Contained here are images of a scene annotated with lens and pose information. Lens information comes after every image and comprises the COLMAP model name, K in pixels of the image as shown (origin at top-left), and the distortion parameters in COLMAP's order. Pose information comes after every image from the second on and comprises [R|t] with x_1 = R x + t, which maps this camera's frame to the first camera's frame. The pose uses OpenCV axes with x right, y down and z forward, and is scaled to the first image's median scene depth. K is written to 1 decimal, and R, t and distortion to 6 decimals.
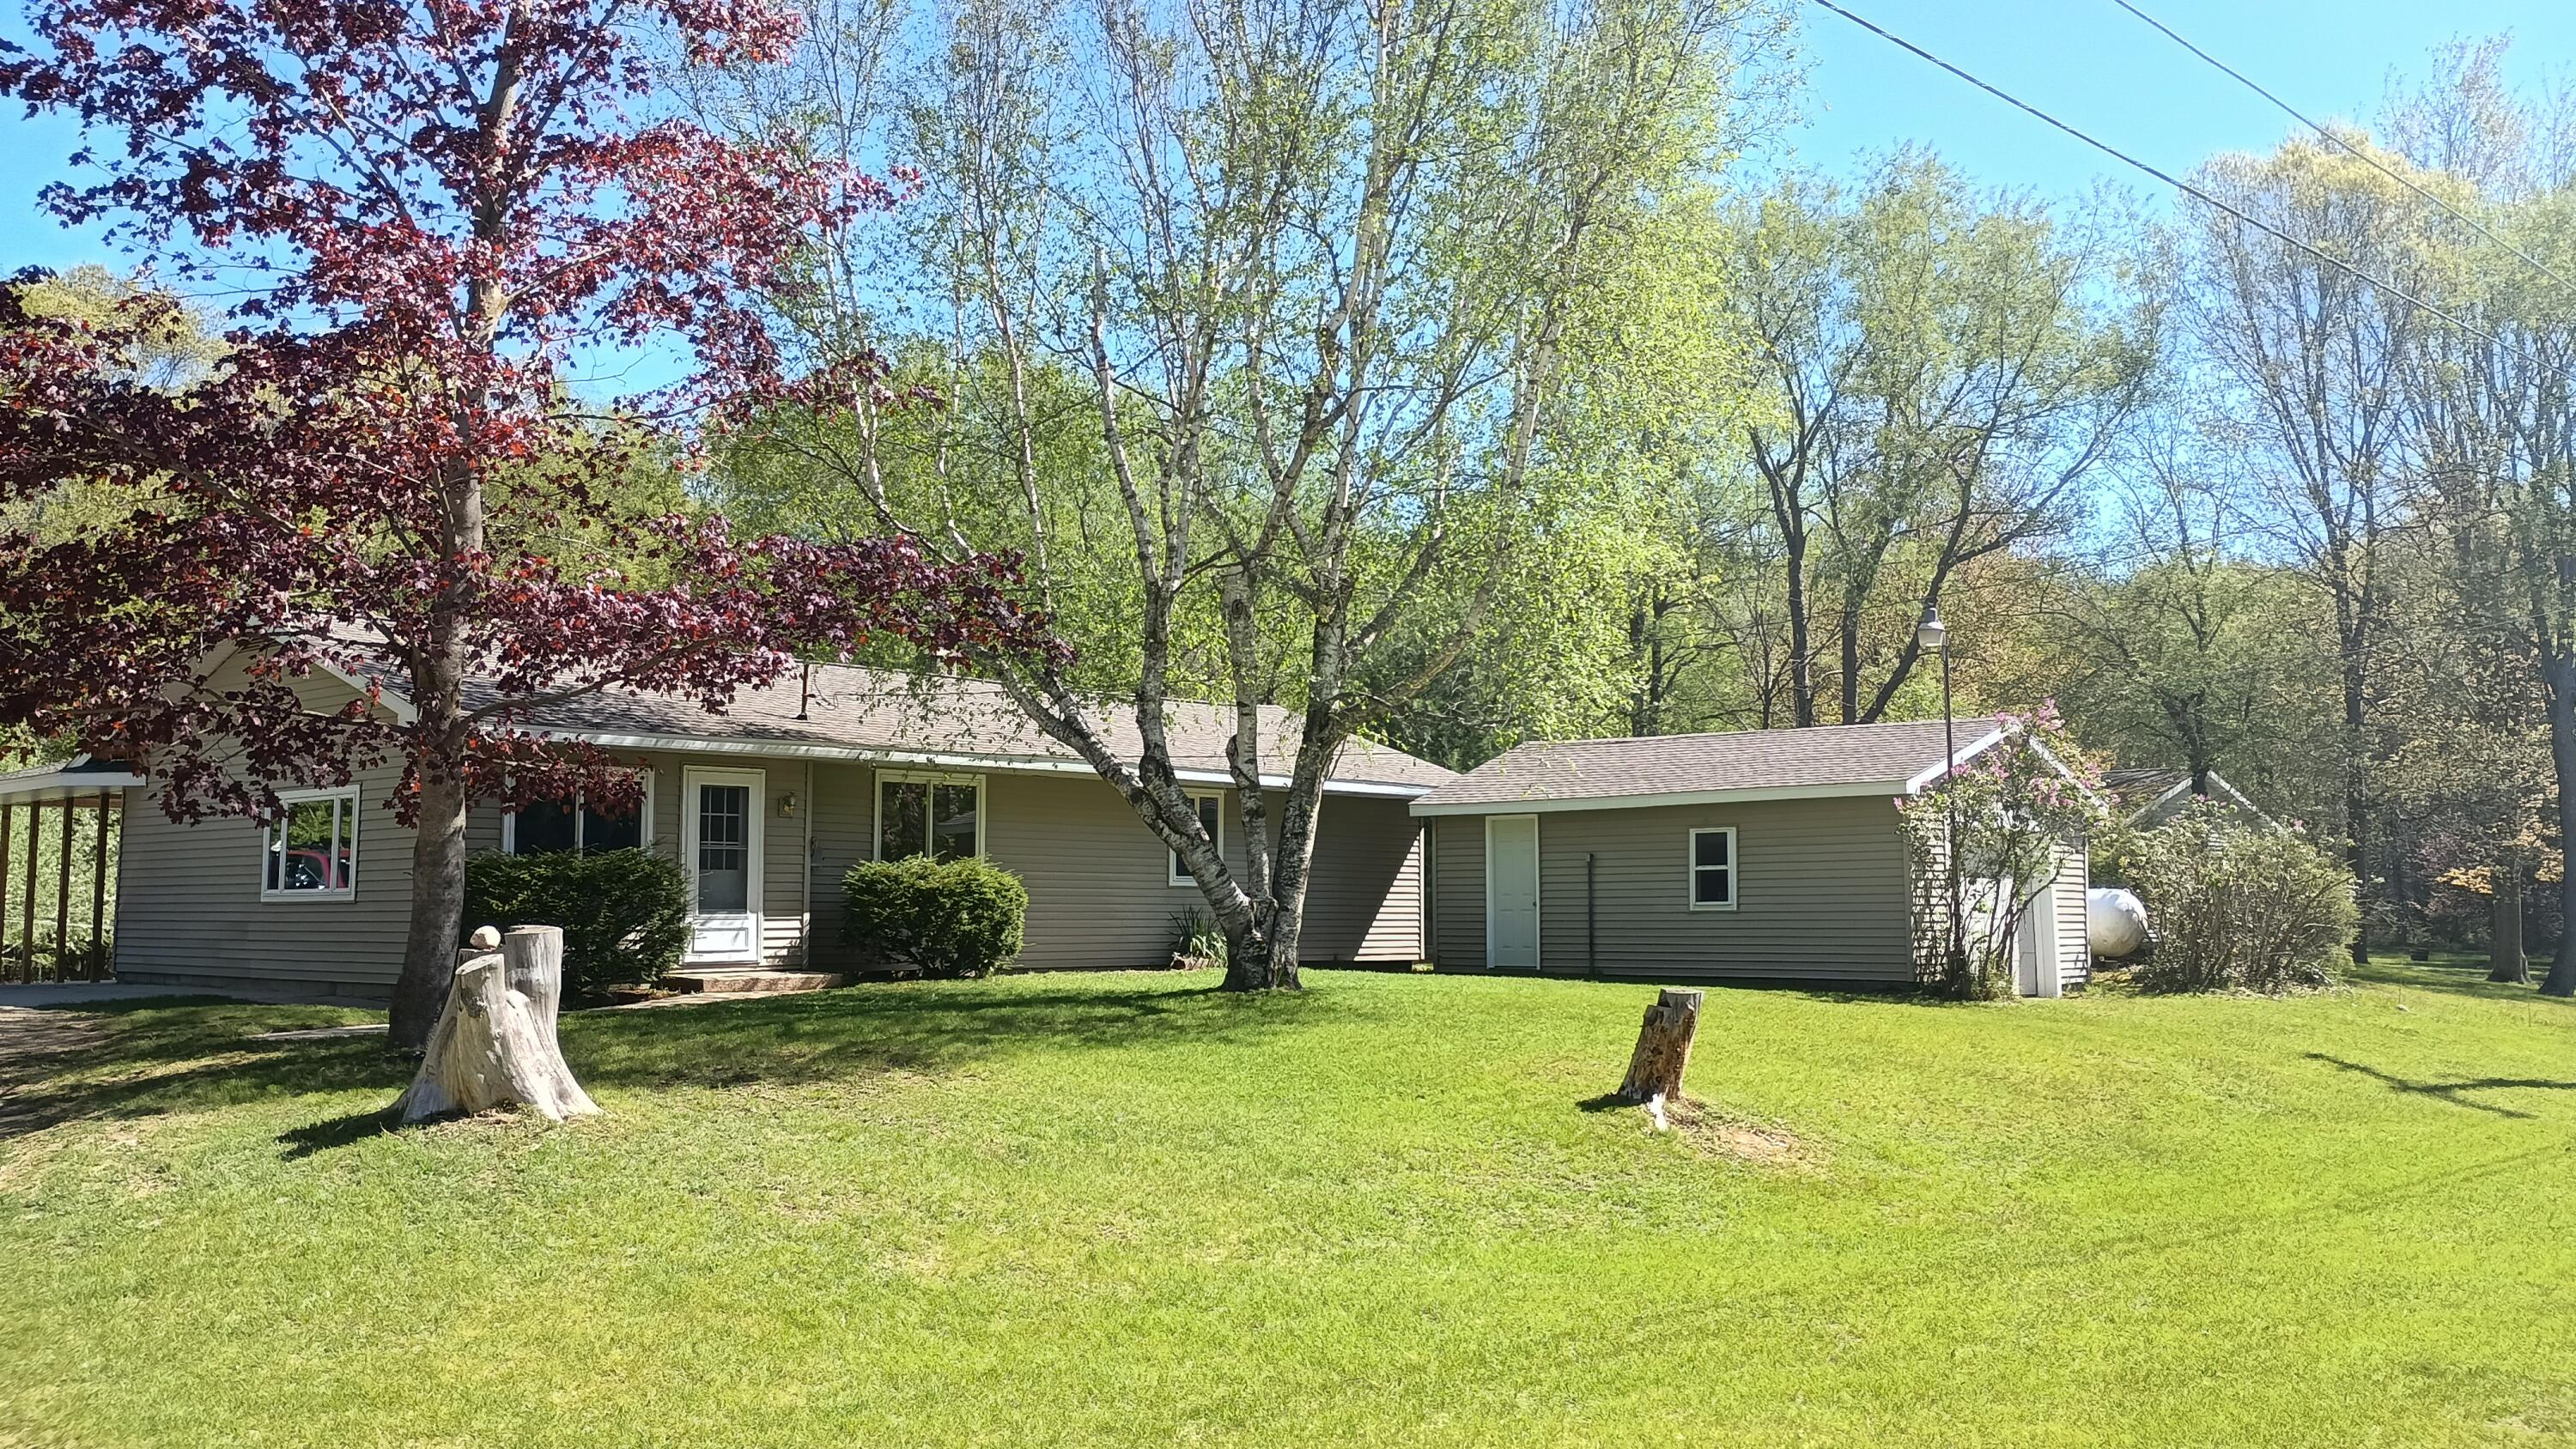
lens RADIAL K [[2102.7, 0, 1288.0], [0, 2102.7, 724.5], [0, 0, 1]] dist [0.065252, -0.080350]
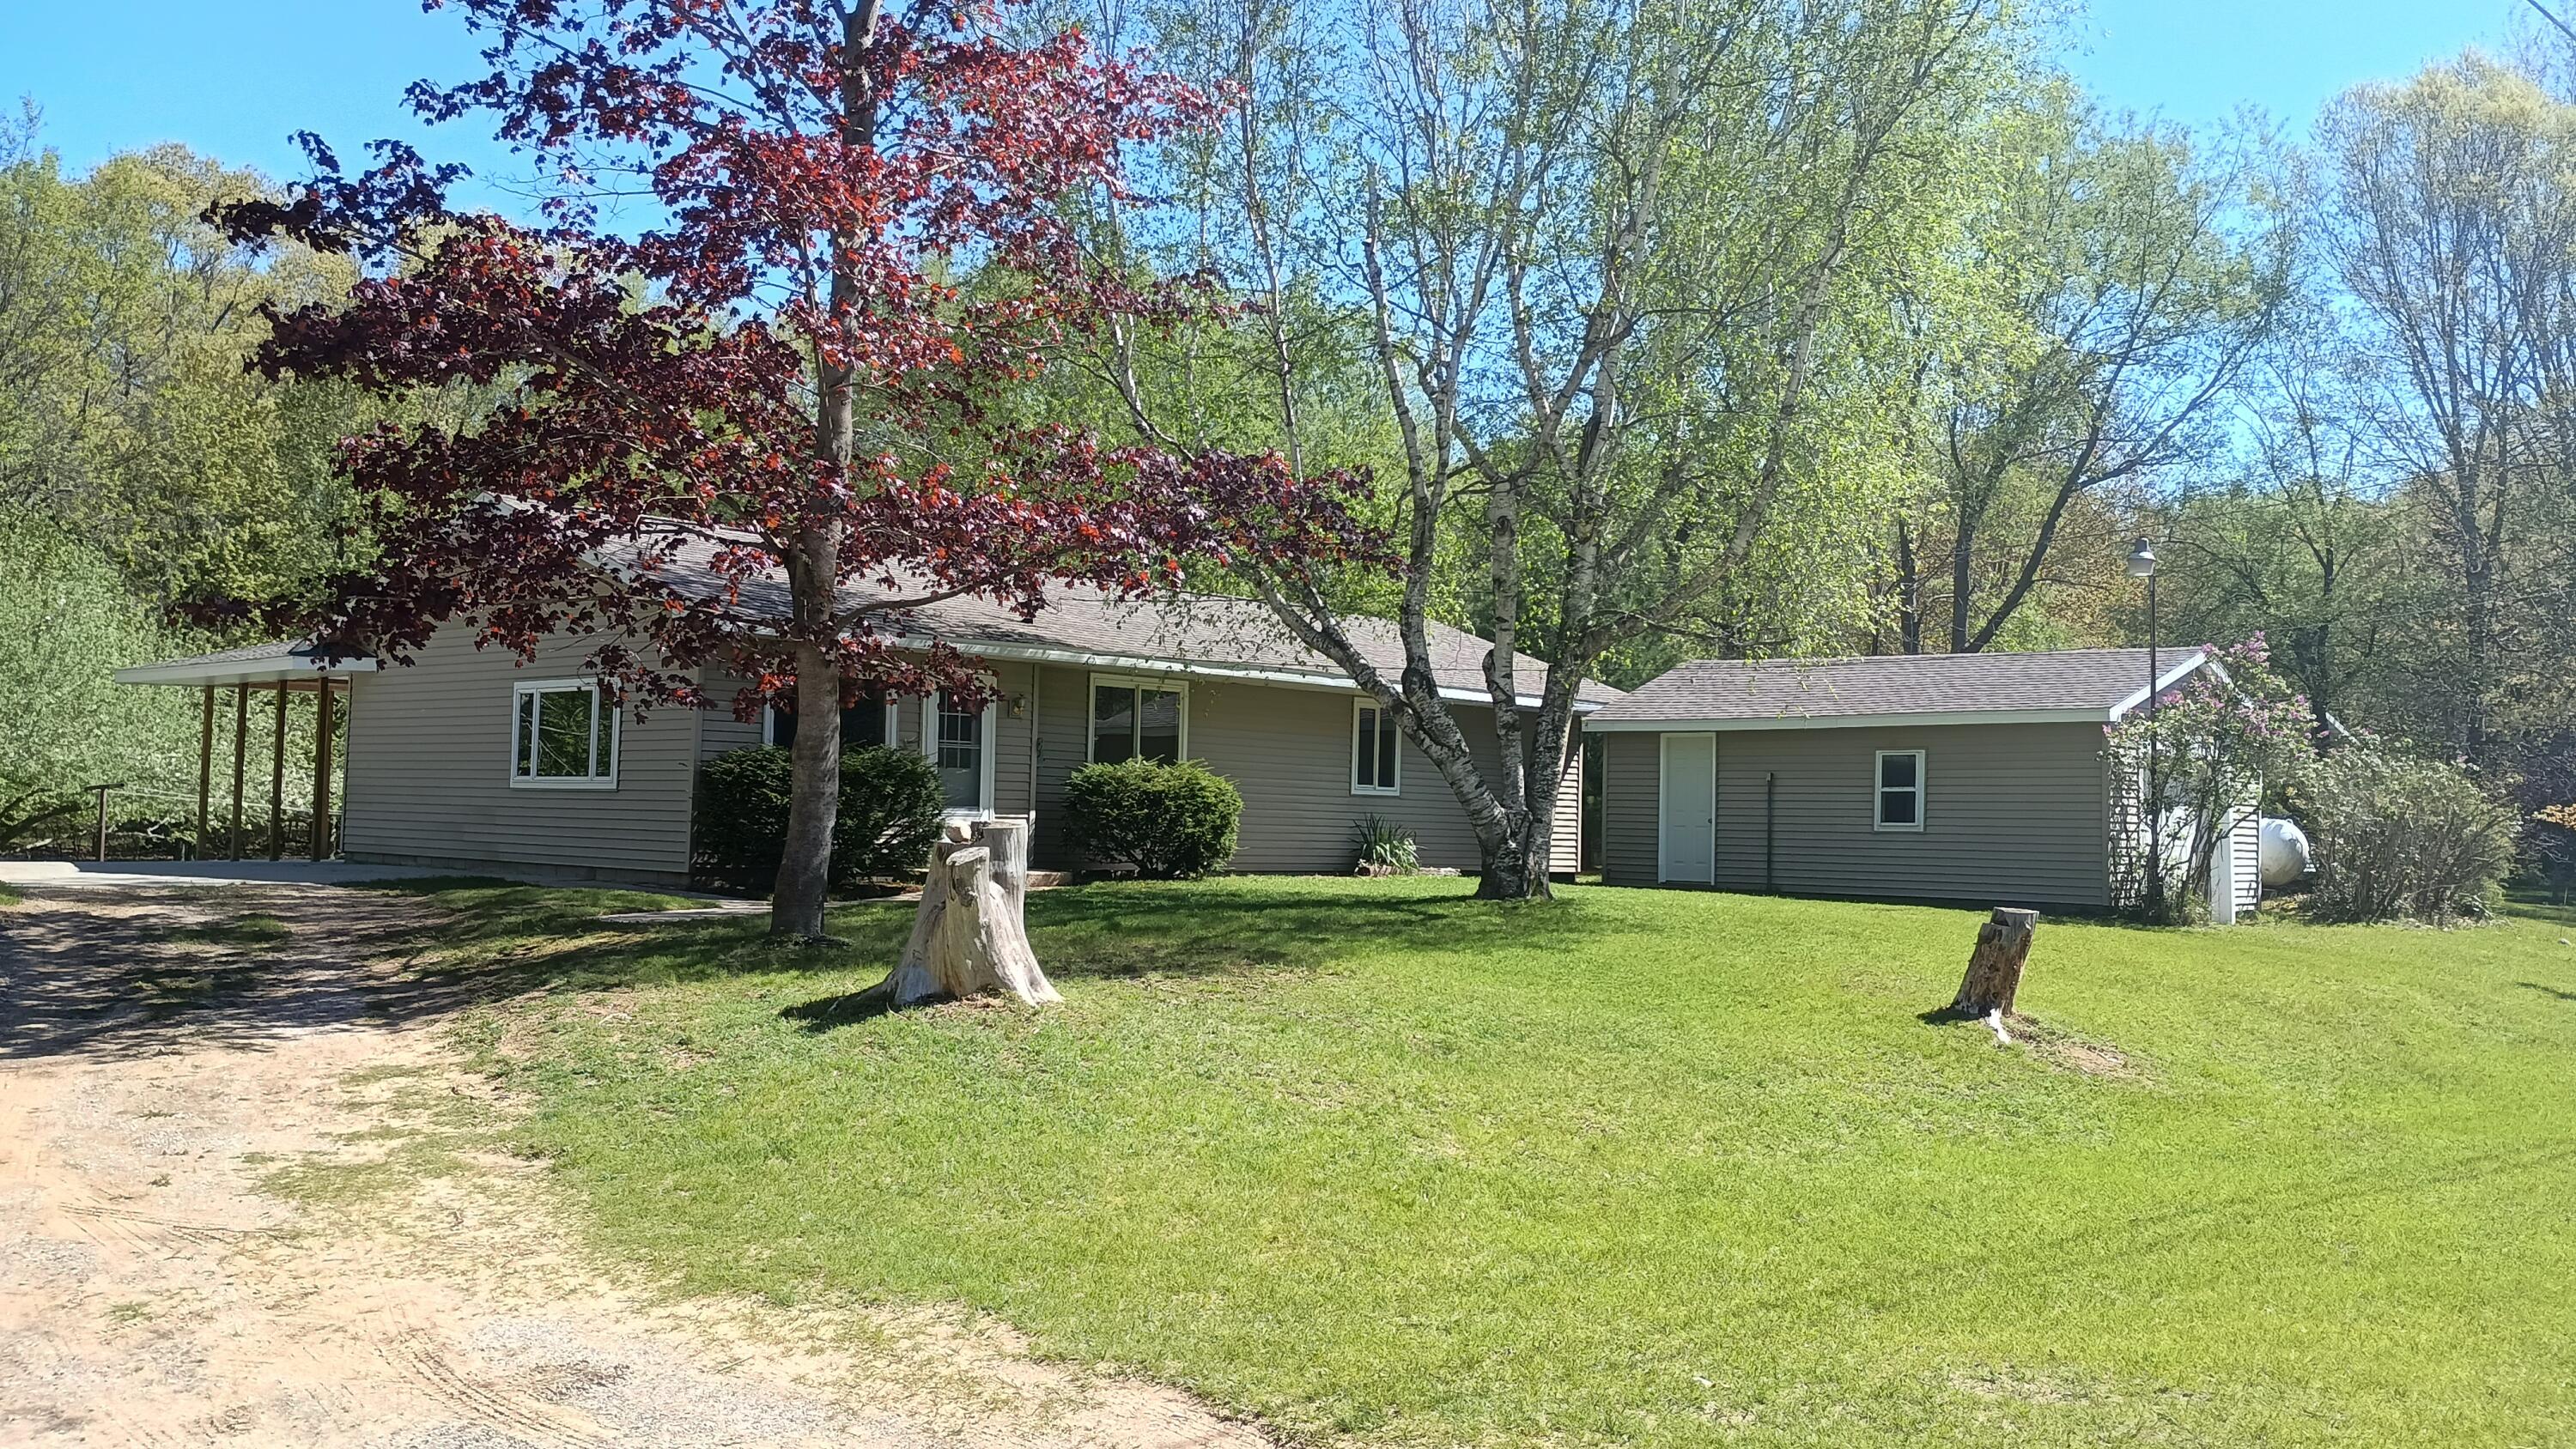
lens RADIAL K [[2102.7, 0, 1288.0], [0, 2102.7, 724.5], [0, 0, 1]] dist [0.065252, -0.080350]
pose [[0.999704, 0.024311, -0.001256, -0.104695], [-0.024232, 0.998748, 0.043755, -0.000792], [0.002318, -0.043711, 0.999042, -0.018880]]
